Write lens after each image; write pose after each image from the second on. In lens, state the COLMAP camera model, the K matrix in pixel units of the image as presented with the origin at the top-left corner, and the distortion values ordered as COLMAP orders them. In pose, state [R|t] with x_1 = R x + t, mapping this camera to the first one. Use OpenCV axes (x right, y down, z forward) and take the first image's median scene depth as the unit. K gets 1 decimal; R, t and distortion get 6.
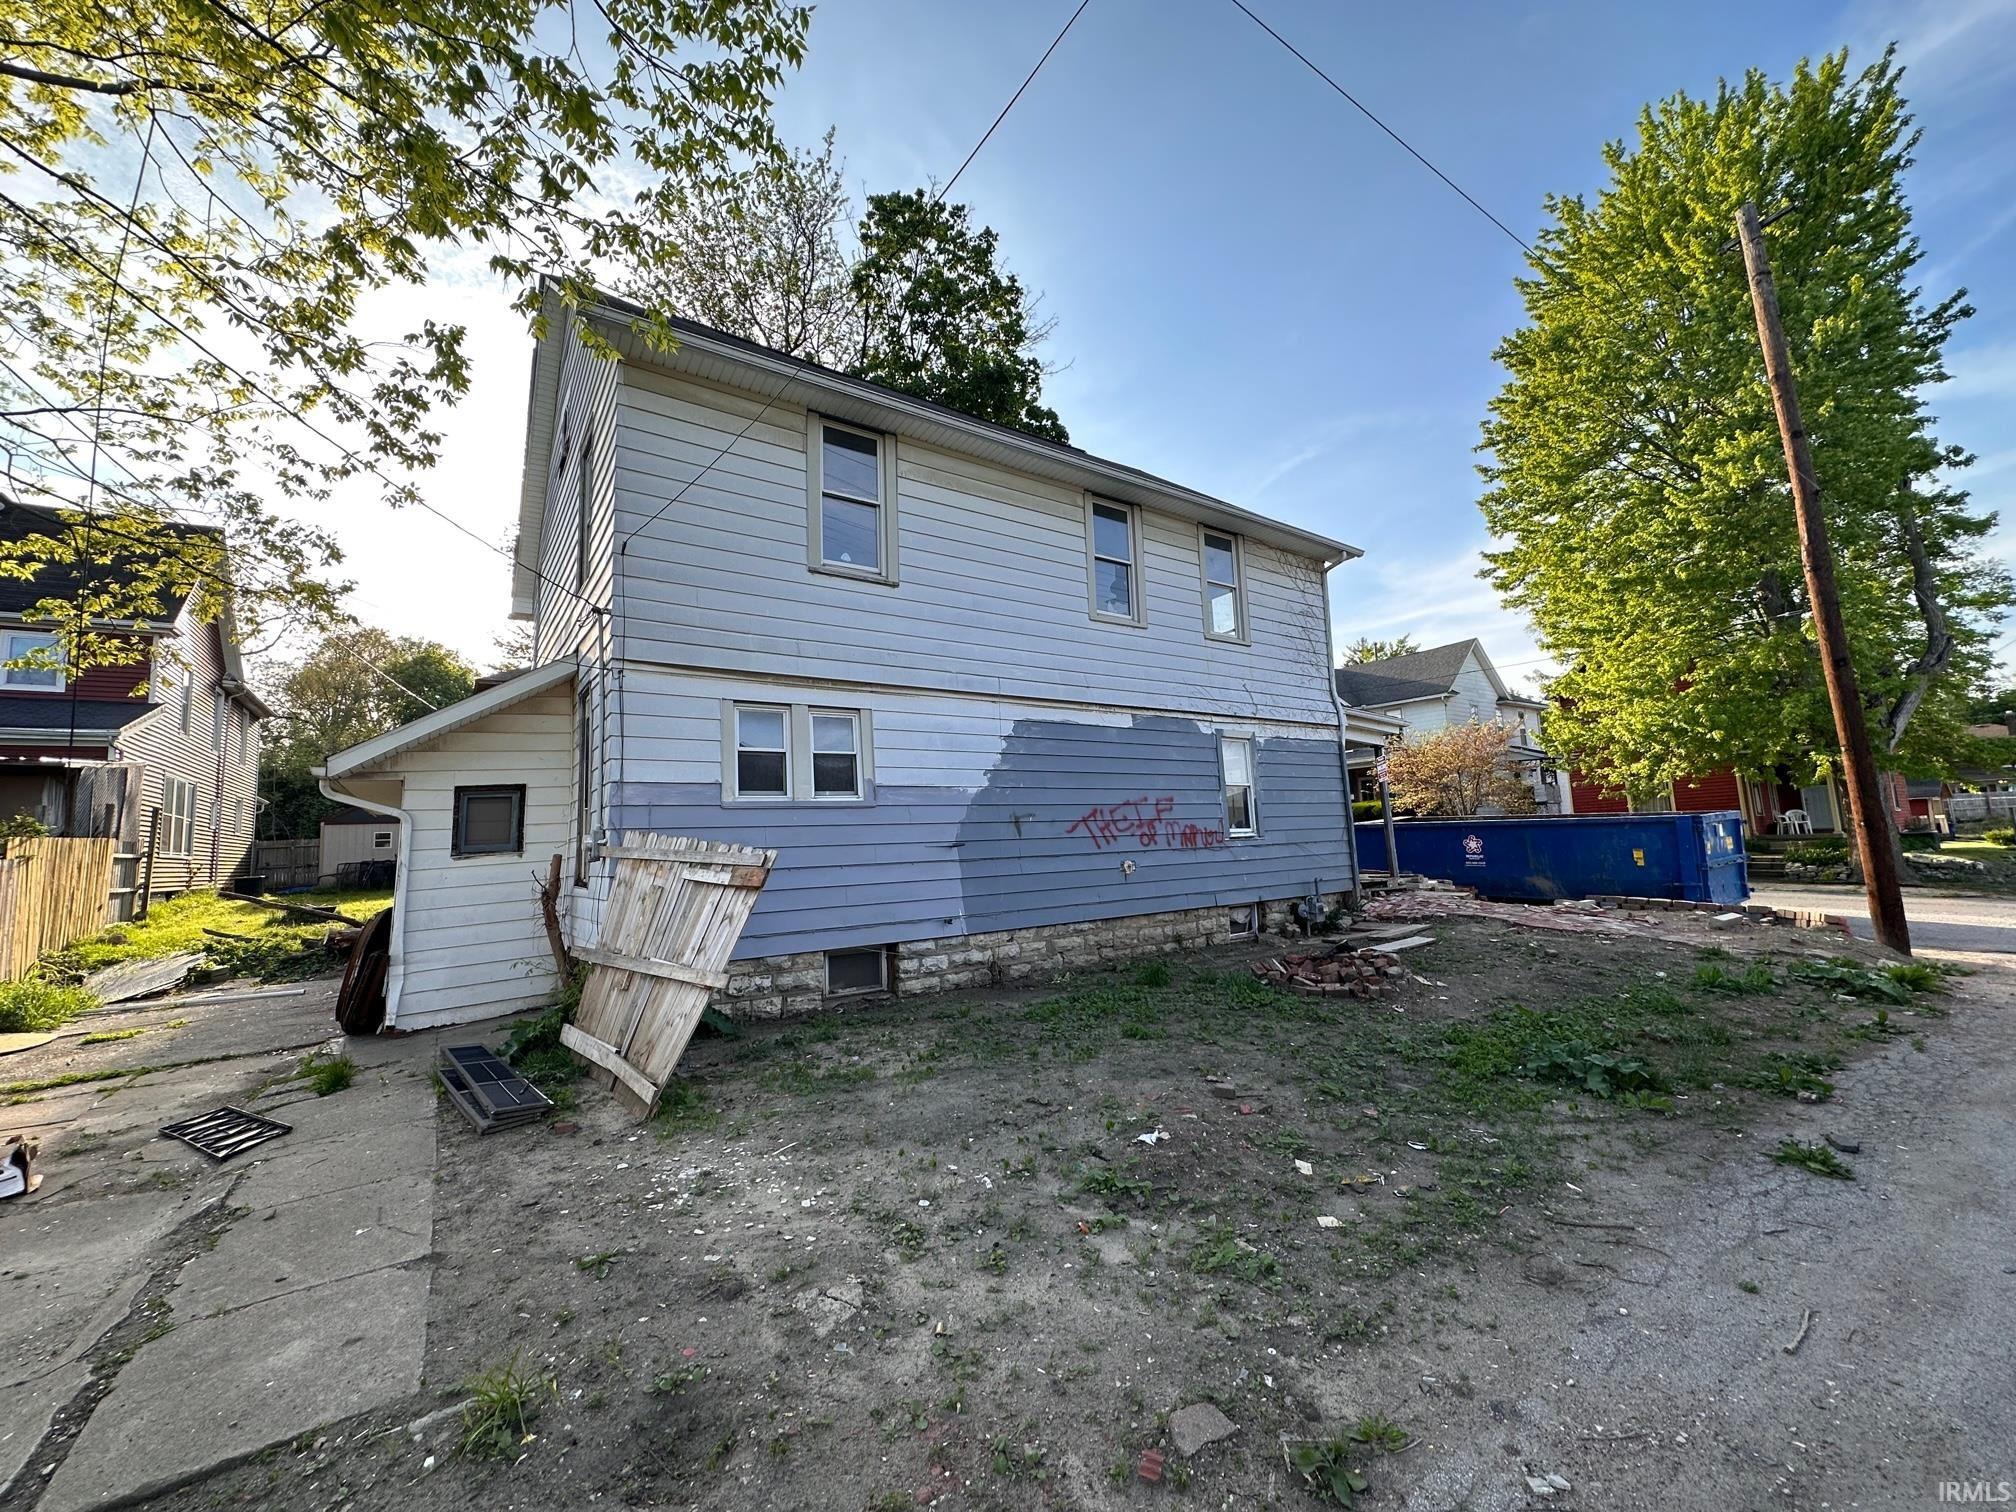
lens RADIAL K [[807.6, 0, 1009.6], [0, 807.6, 744.4], [0, 0, 1]] dist [0.001962, 0.000067]
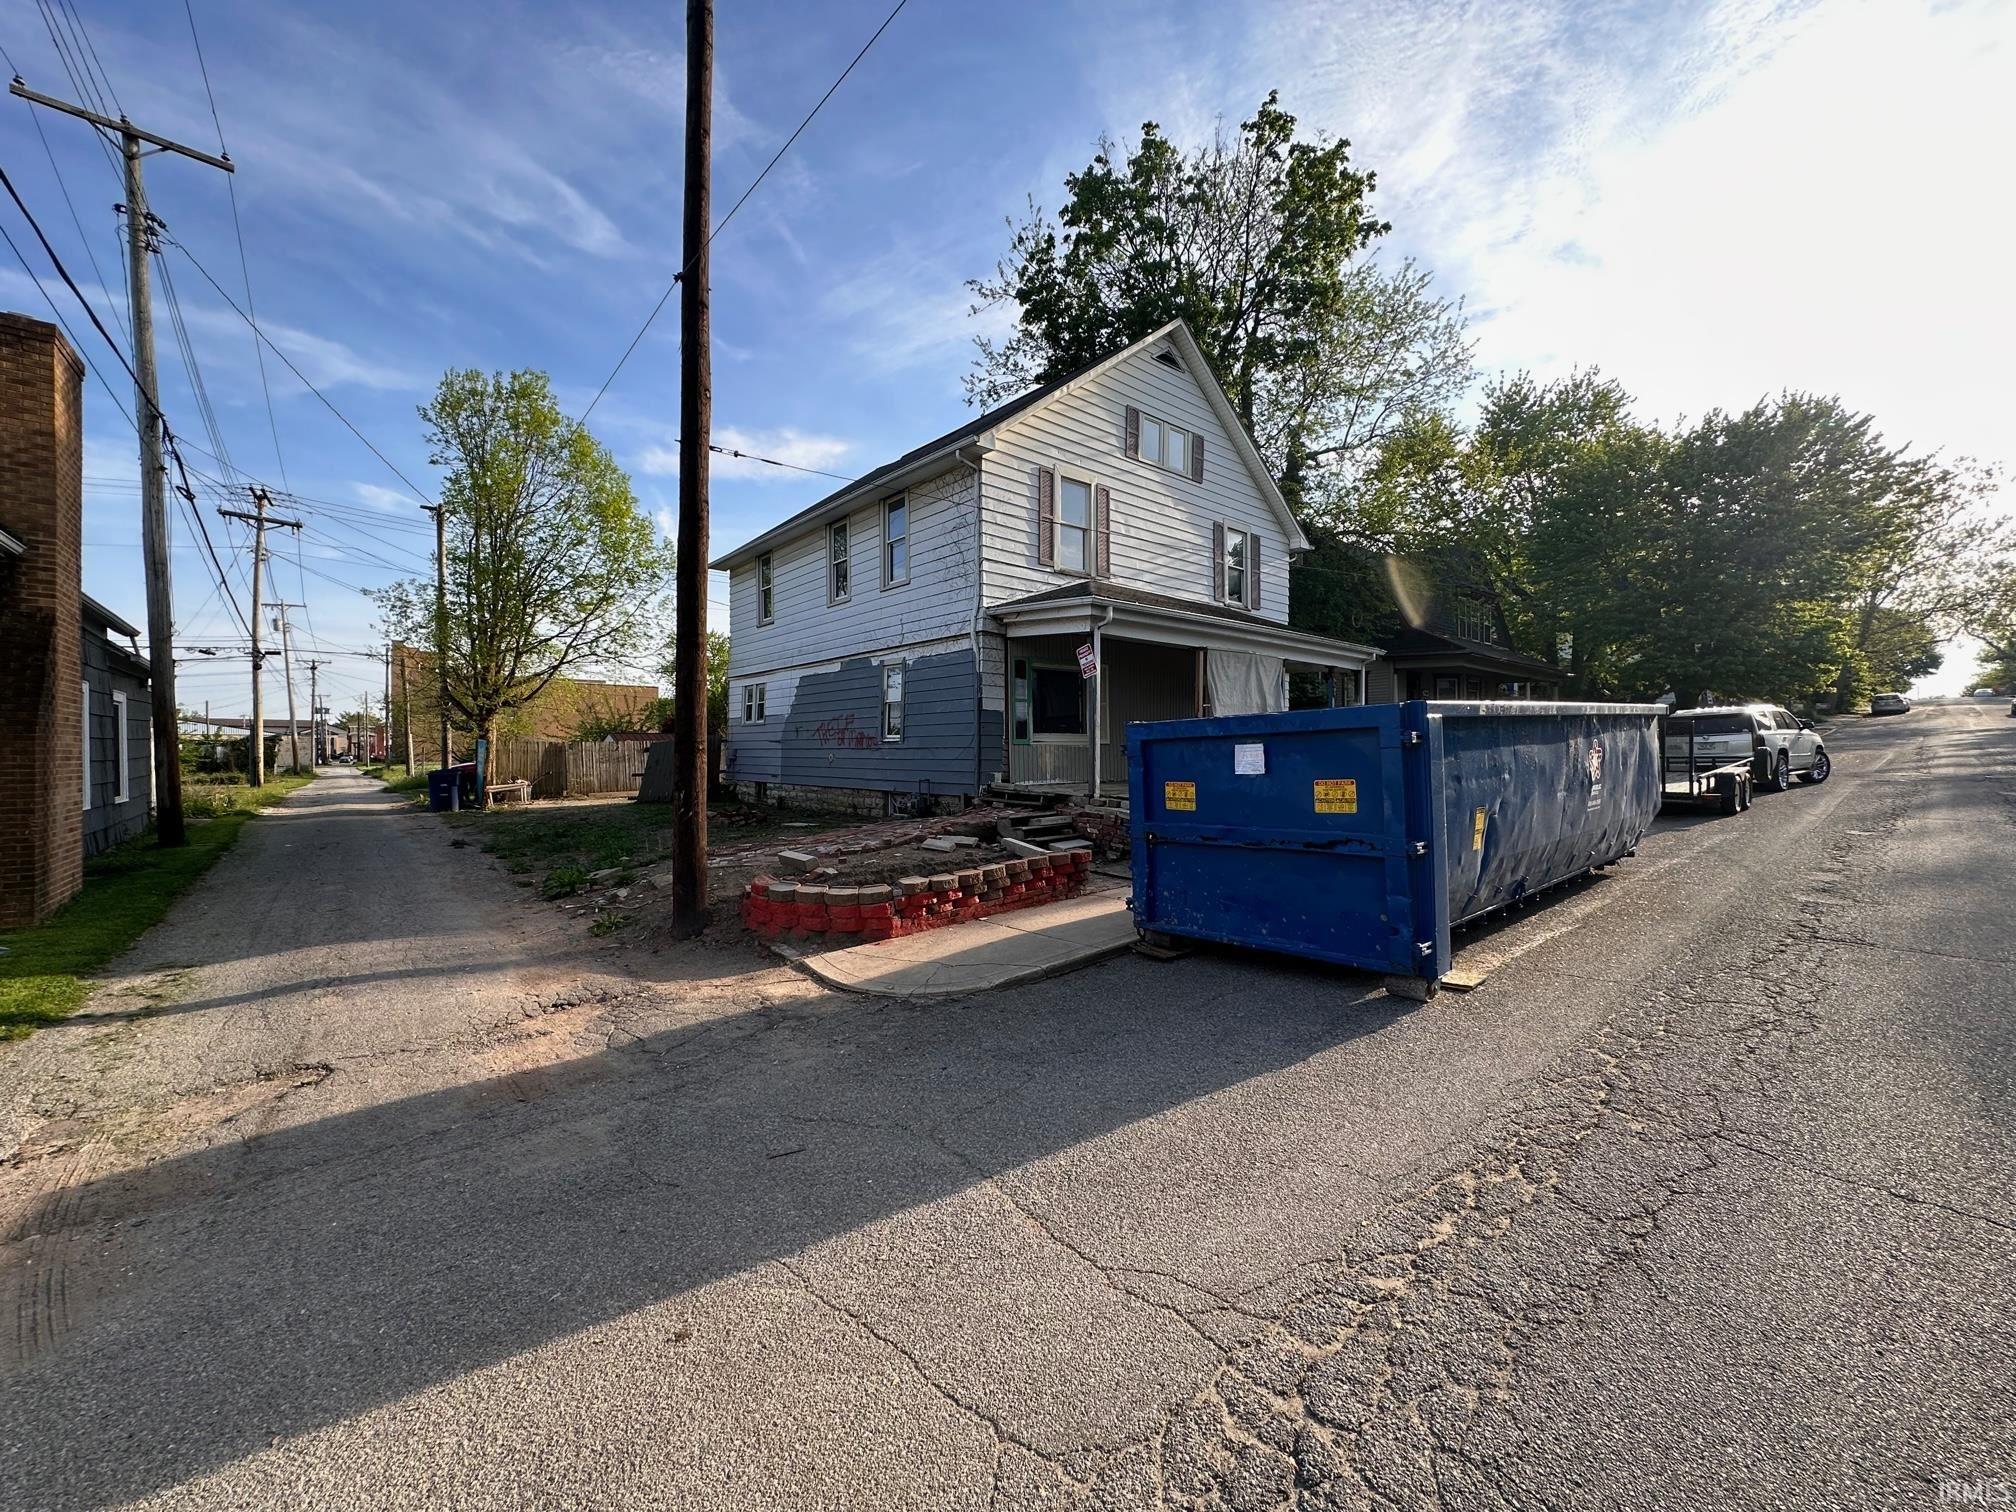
lens RADIAL K [[807.6, 0, 1015.6], [0, 807.6, 758.2], [0, 0, 1]] dist [0.001962, 0.000067]
pose [[0.087974, 0.045694, -0.995074, 1.743369], [0.116545, 0.991614, 0.055839, 0.099664], [0.989281, -0.120883, 0.081911, 1.182554]]
